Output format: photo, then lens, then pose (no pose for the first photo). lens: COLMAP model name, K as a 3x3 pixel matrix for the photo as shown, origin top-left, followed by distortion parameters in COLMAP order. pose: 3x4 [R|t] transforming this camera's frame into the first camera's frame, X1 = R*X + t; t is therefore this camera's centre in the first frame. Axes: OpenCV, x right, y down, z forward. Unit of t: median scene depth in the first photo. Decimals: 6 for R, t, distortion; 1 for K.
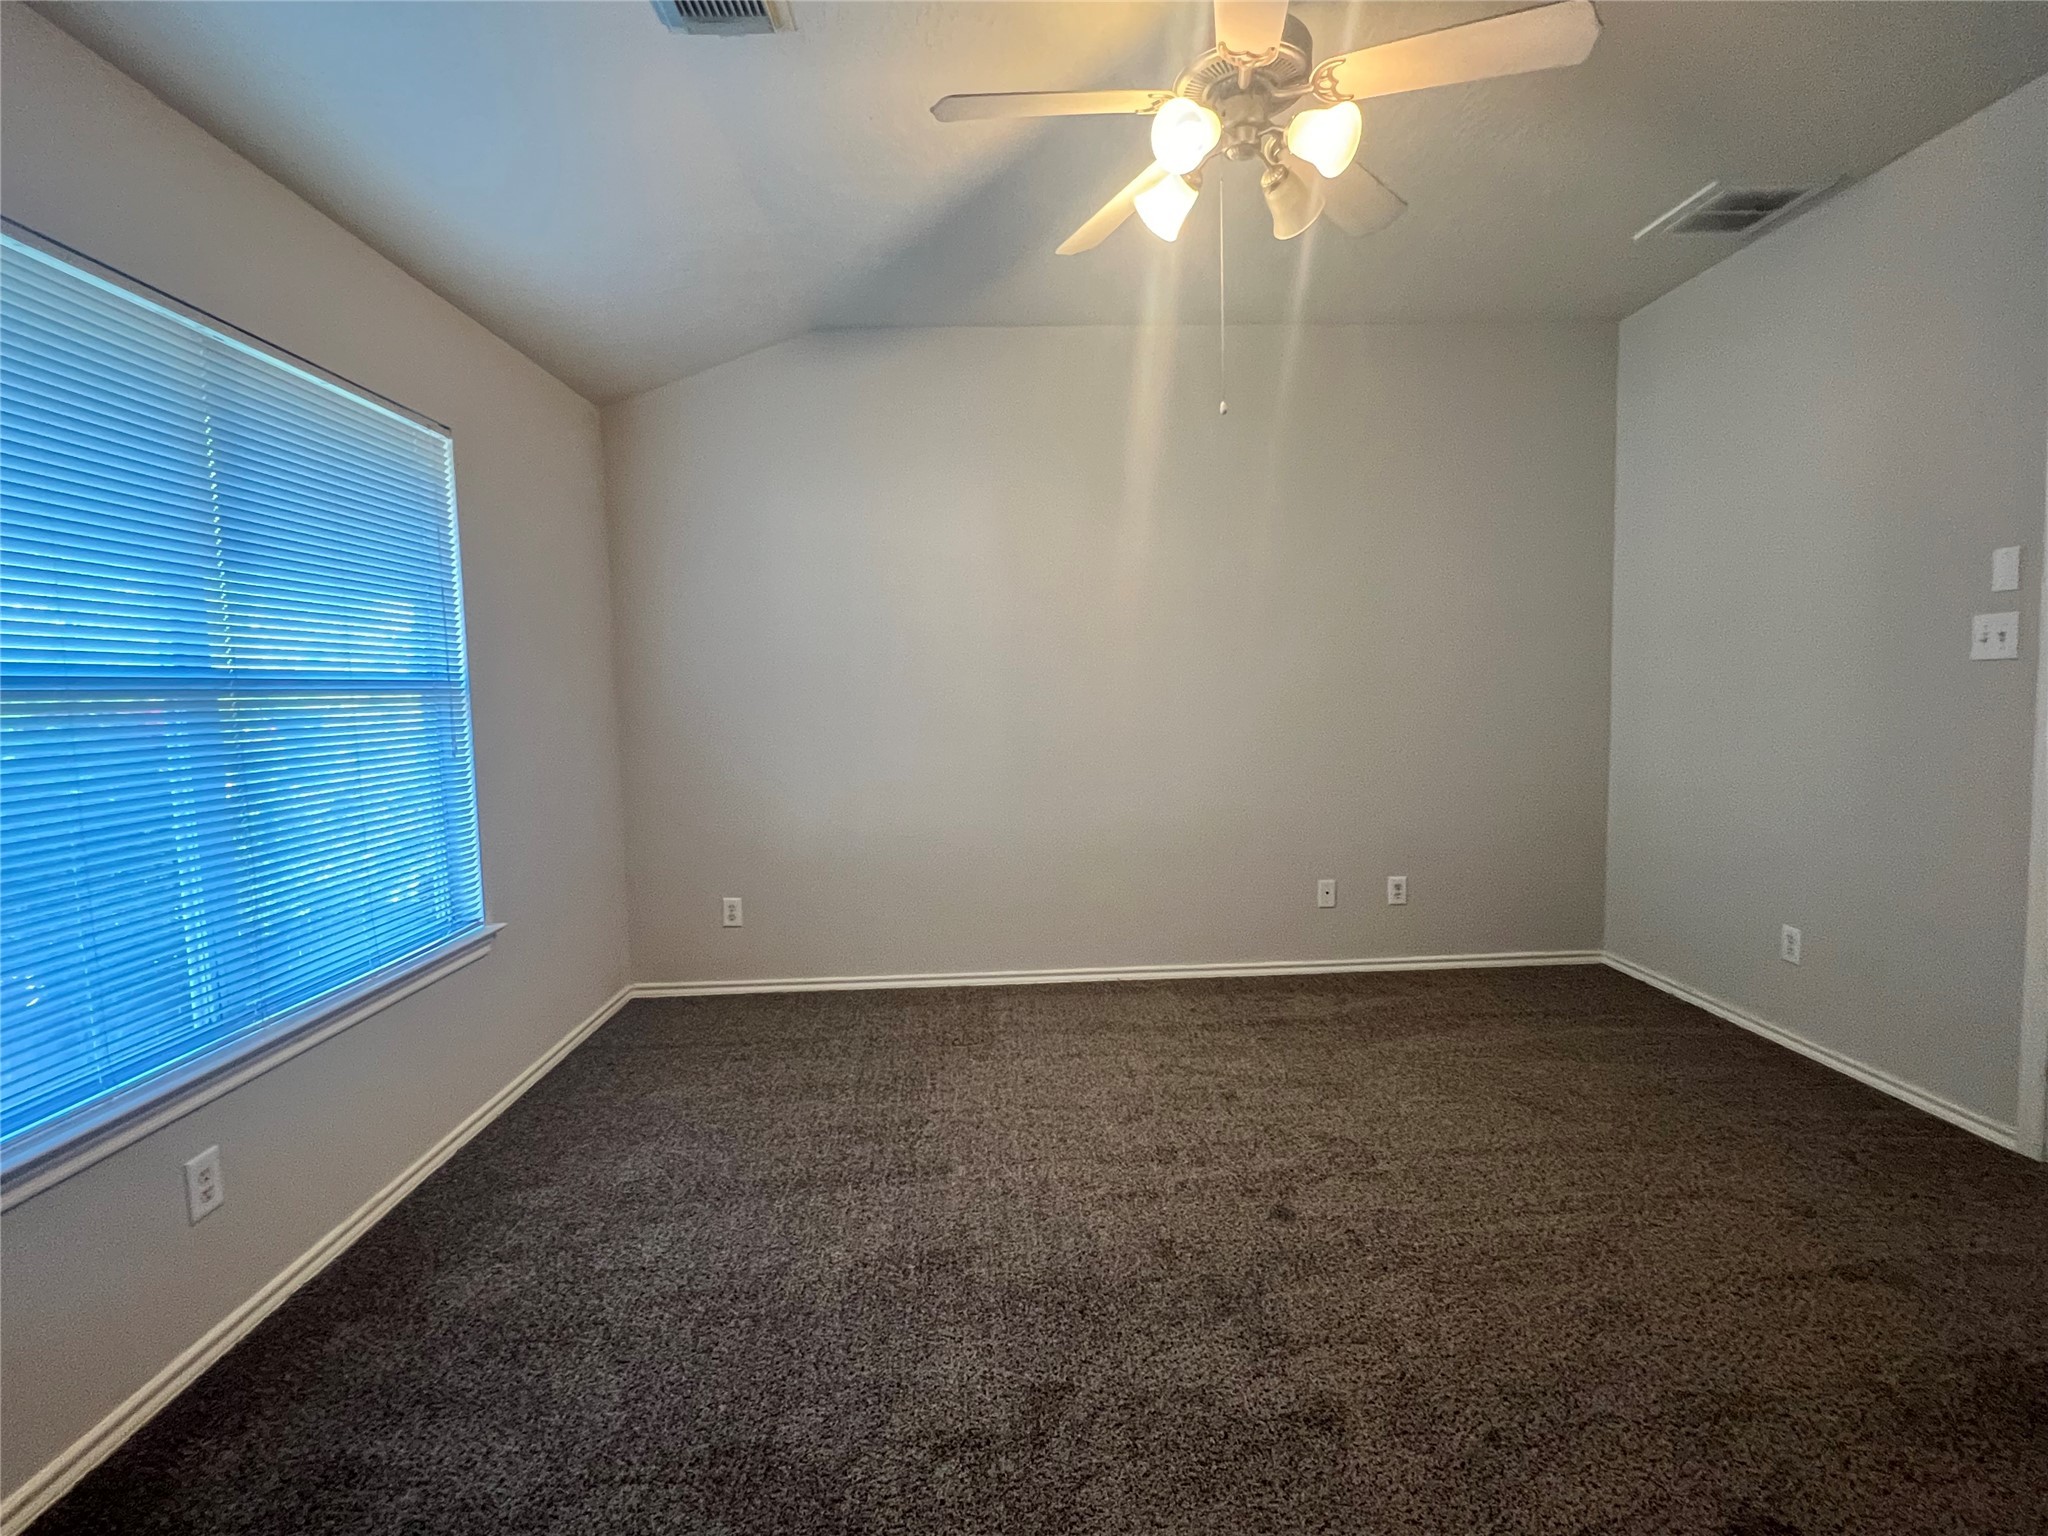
lens RADIAL K [[975.9, 0, 1024.0], [0, 975.9, 768.0], [0, 0, 1]] dist [-0.000363, -0.000224]
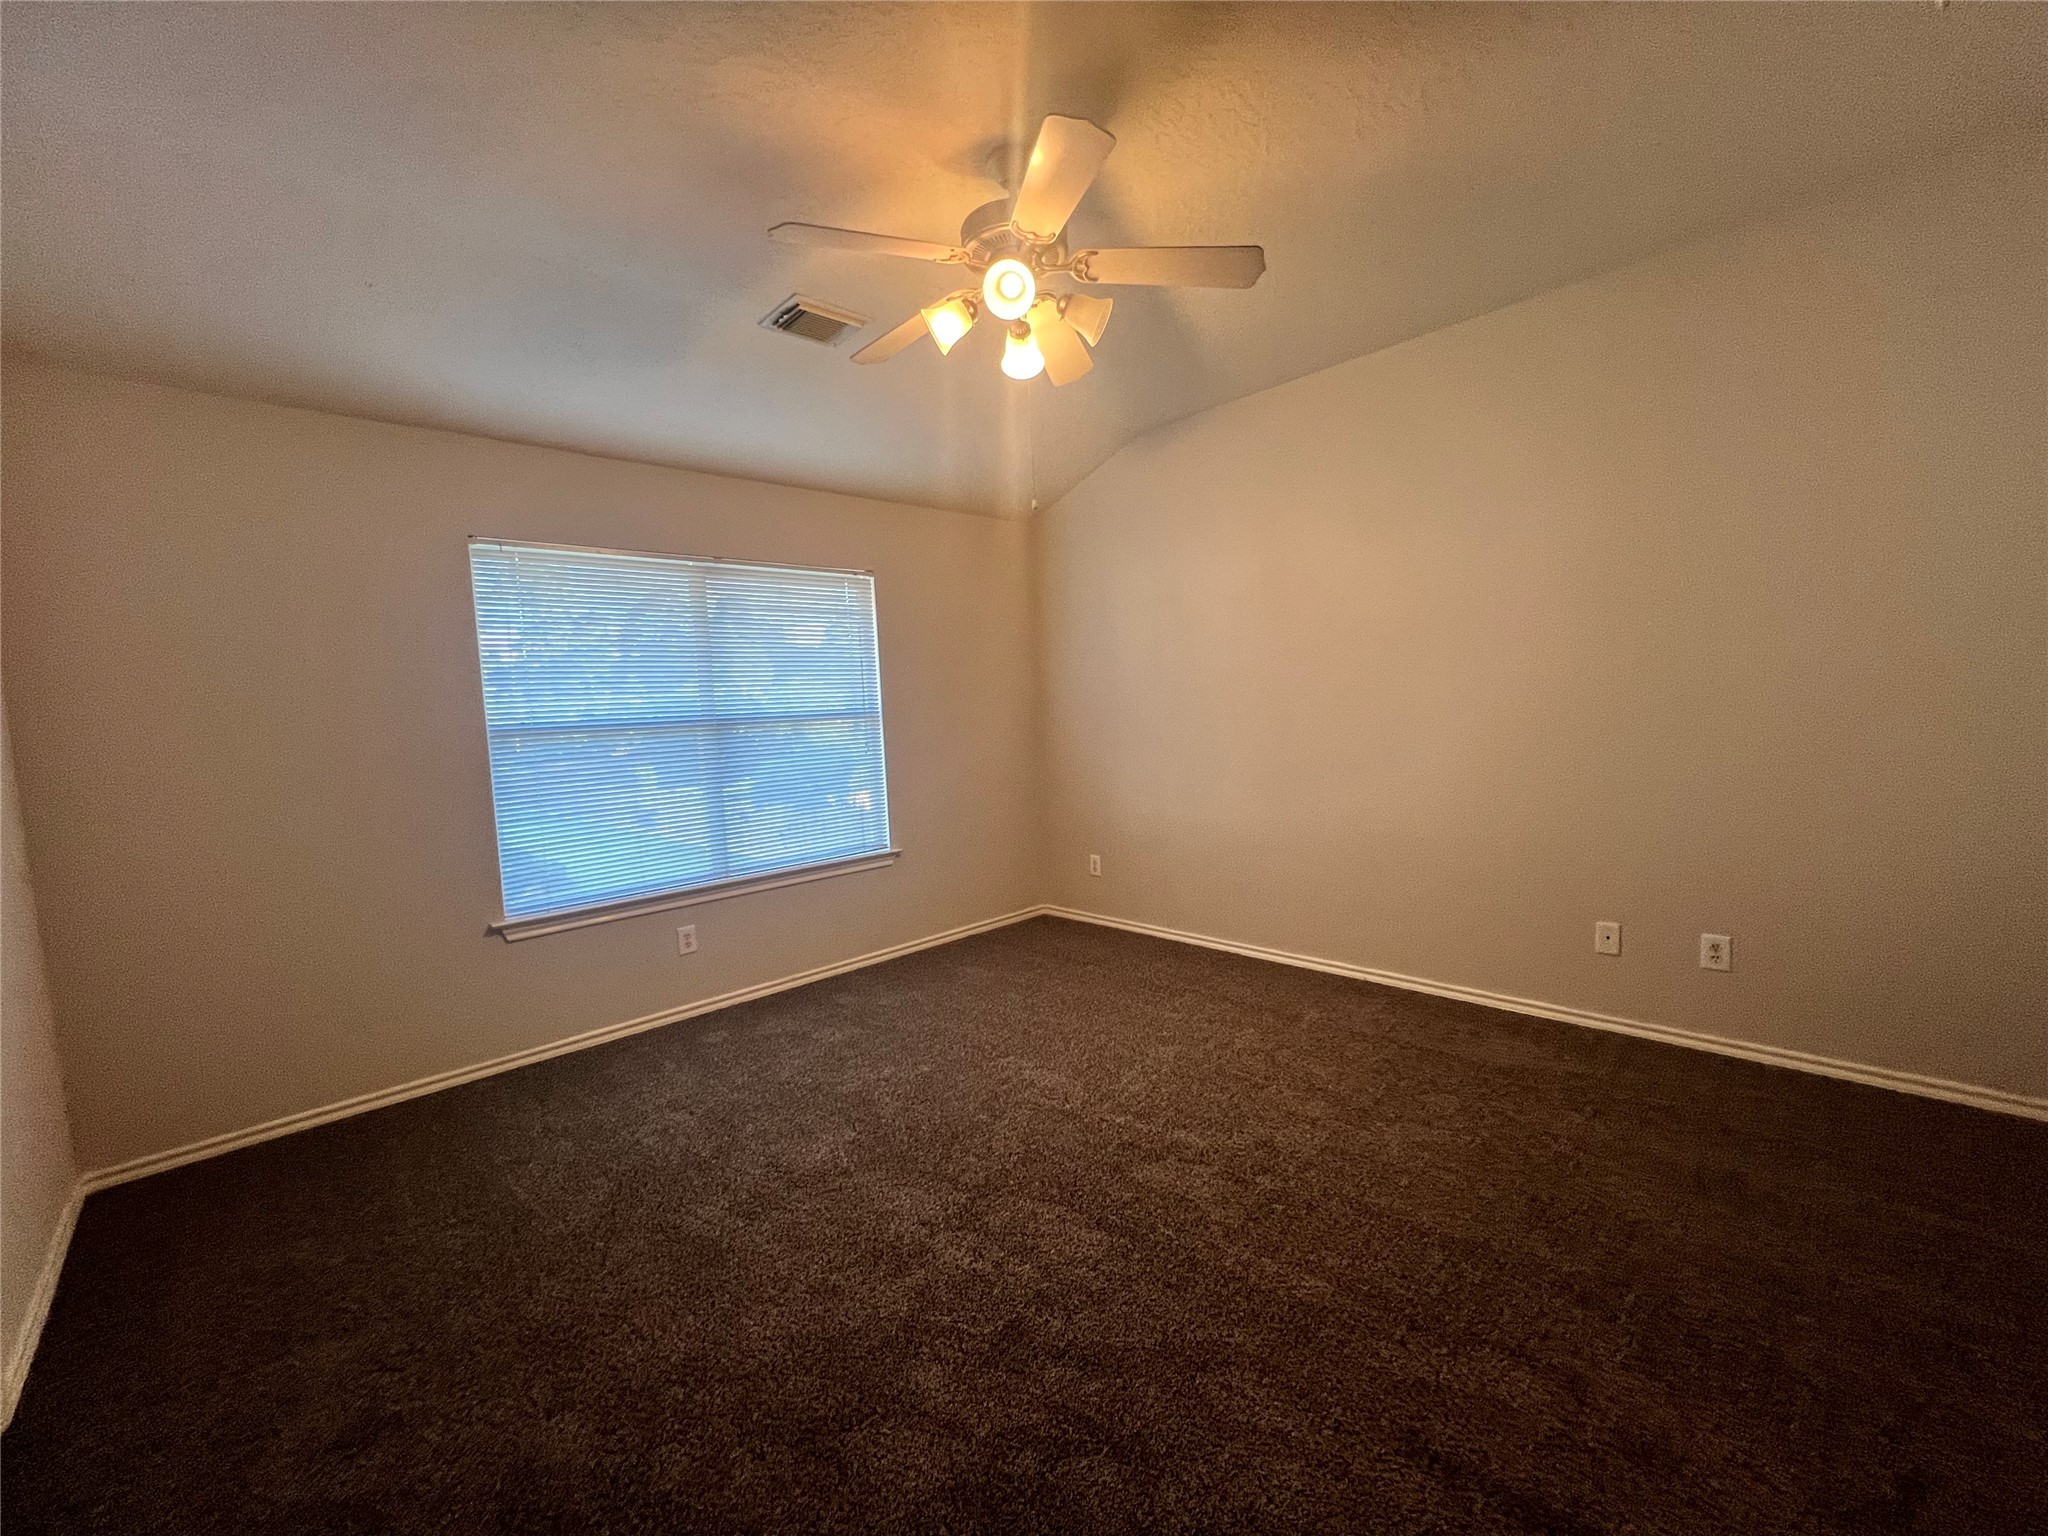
lens RADIAL K [[817.7, 0, 1024.0], [0, 817.7, 768.0], [0, 0, 1]] dist [0.001016, 0.000019]
pose [[0.661705, 0.045175, -0.748402, 0.614650], [-0.027416, 0.998974, 0.036060, -0.039635], [0.749263, -0.003343, 0.662264, 0.173333]]
